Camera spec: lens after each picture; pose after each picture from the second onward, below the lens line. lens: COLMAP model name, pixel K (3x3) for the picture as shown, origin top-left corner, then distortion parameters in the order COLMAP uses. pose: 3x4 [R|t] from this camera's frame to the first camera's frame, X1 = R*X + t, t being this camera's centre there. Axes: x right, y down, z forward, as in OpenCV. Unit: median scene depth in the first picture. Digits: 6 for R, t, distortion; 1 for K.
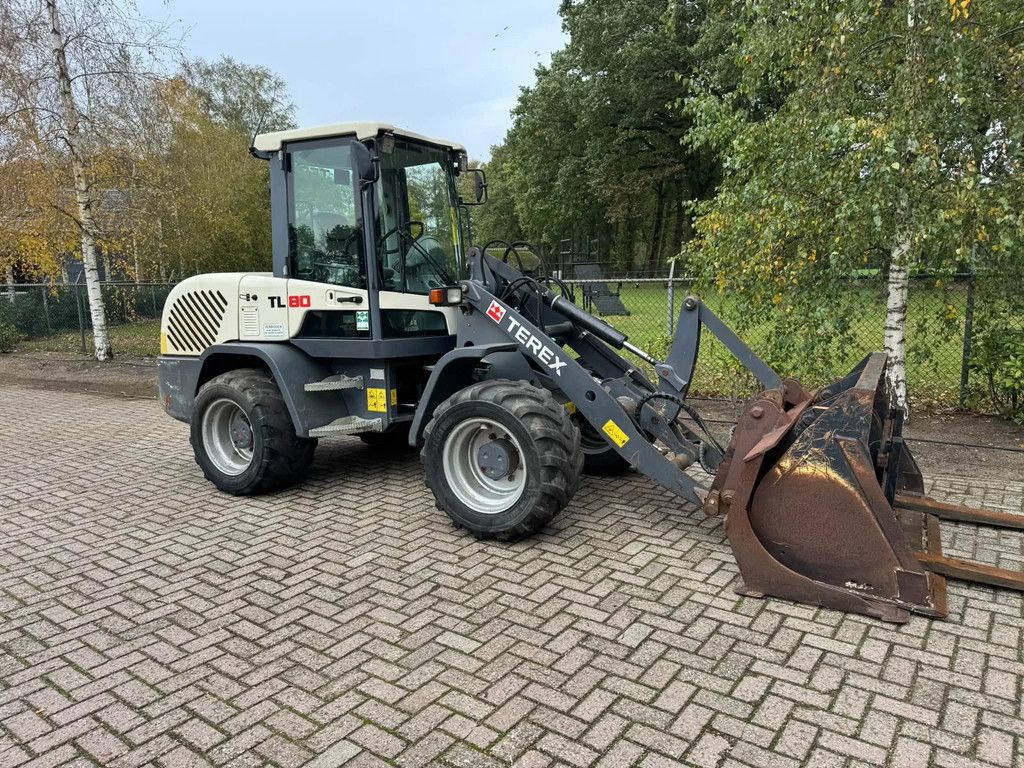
lens RADIAL K [[710.8, 0, 514.0], [0, 710.8, 386.9], [0, 0, 1]] dist [0.103114, -0.180470]
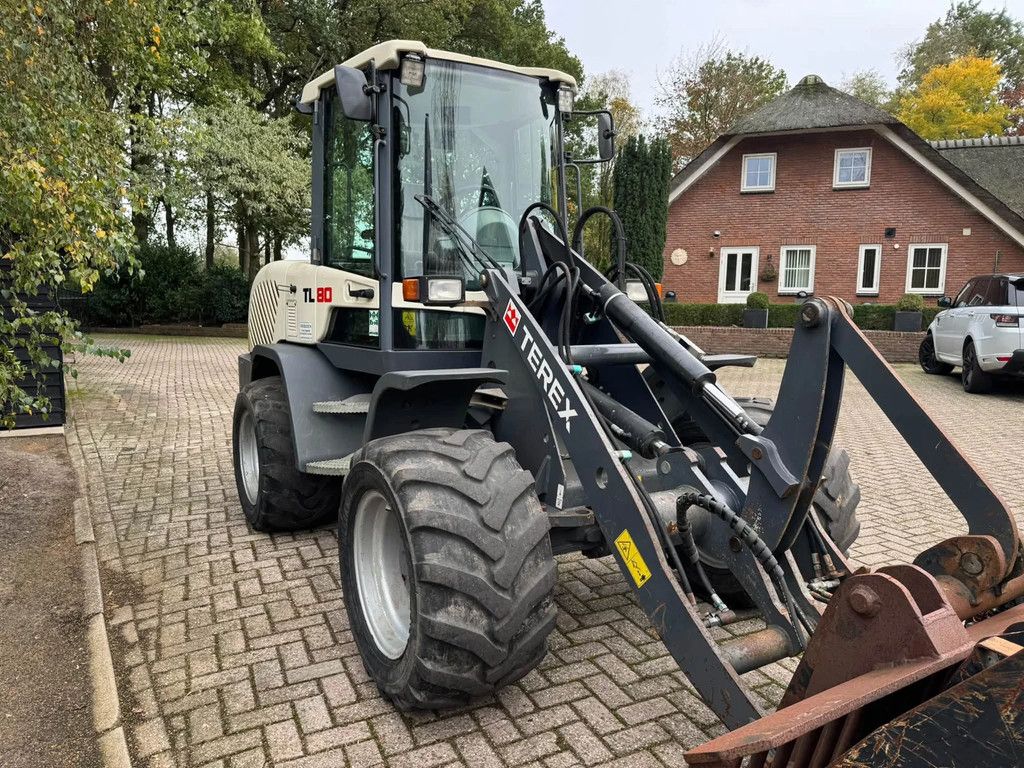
lens RADIAL K [[722.4, 0, 513.3], [0, 722.4, 358.4], [0, 0, 1]] dist [0.008353, -0.006844]
pose [[0.871104, 0.074798, -0.485369, 0.293934], [-0.105119, 0.993826, -0.035507, -0.048384], [0.479716, 0.081952, 0.873588, 0.457367]]
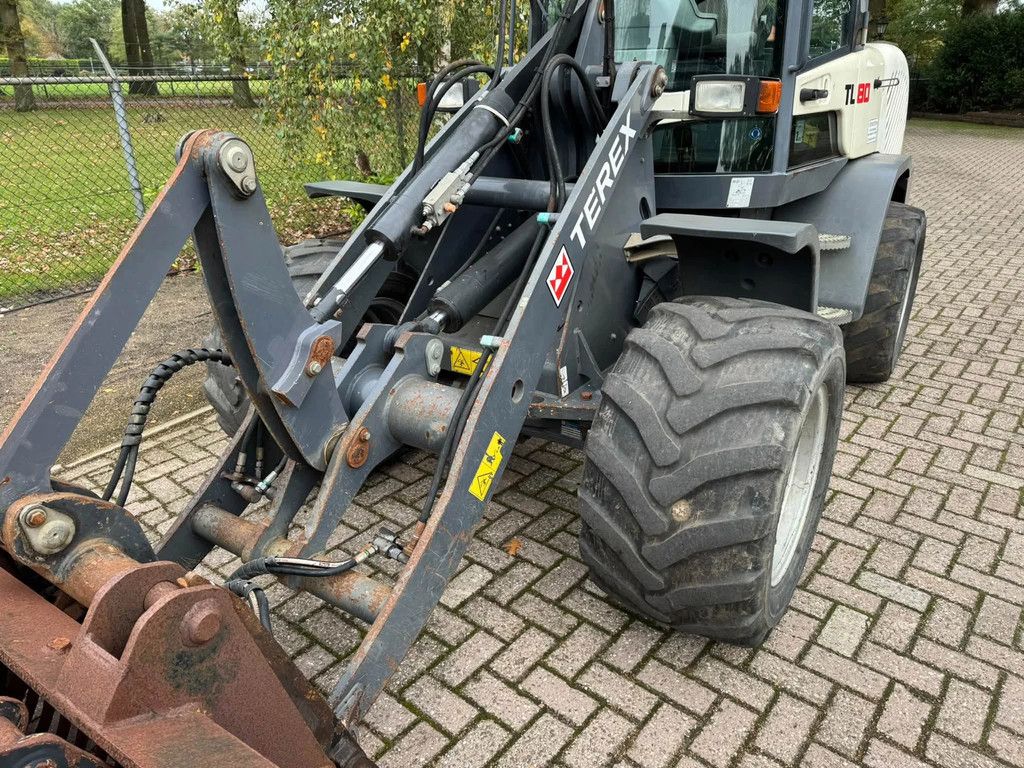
lens RADIAL K [[718.3, 0, 521.8], [0, 718.3, 385.9], [0, 0, 1]] dist [0.063035, -0.080039]
pose [[0.058368, -0.386934, 0.920258, -0.750917], [0.159161, 0.913645, 0.374059, -0.162947], [-0.985526, 0.124636, 0.114912, 1.178740]]
